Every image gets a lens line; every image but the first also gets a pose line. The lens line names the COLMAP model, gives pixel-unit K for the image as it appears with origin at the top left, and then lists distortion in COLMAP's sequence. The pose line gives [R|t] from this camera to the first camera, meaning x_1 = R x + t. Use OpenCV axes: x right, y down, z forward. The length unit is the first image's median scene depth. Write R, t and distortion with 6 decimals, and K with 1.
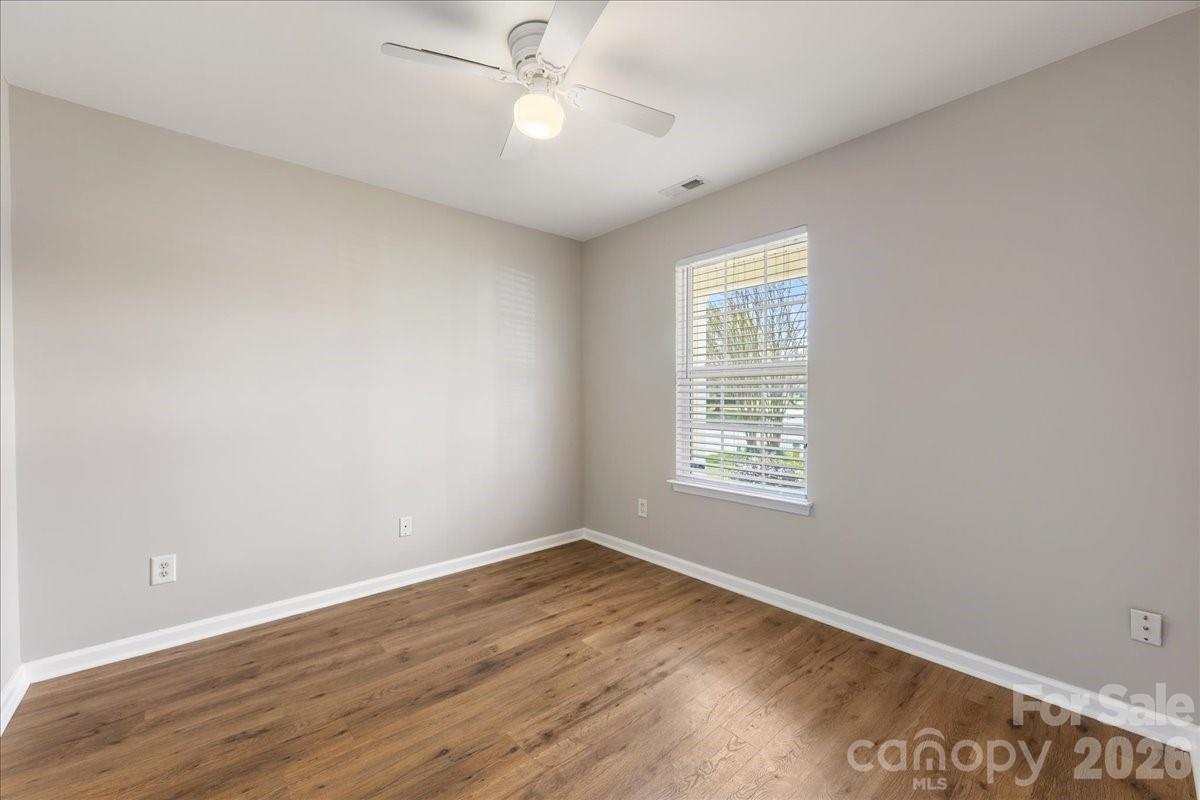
lens RADIAL K [[471.7, 0, 592.8], [0, 471.7, 402.3], [0, 0, 1]] dist [-0.000922, -0.001131]
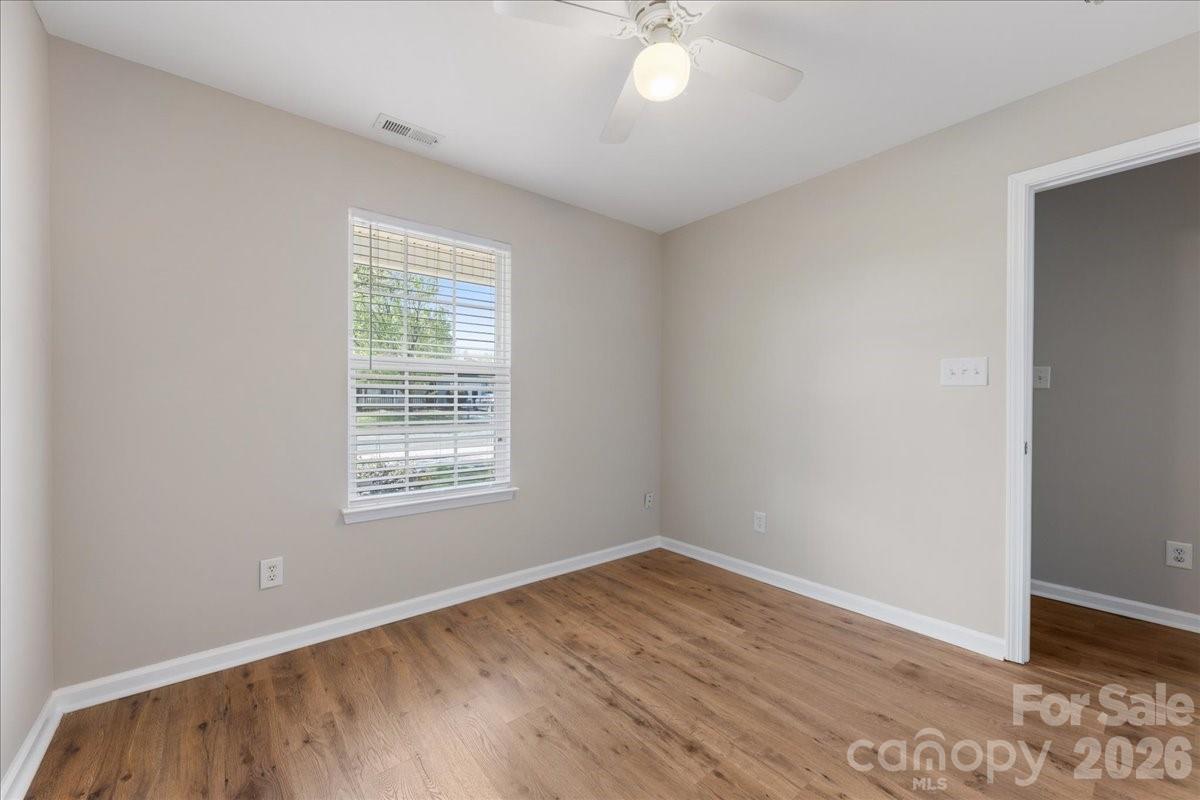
lens RADIAL K [[471.7, 0, 604.0], [0, 471.7, 401.3], [0, 0, 1]] dist [-0.000922, -0.001131]
pose [[0.025763, -0.004823, 0.999656, -0.668996], [0.006727, 0.999967, 0.004651, -0.001111], [-0.999645, 0.006605, 0.025794, 0.730875]]
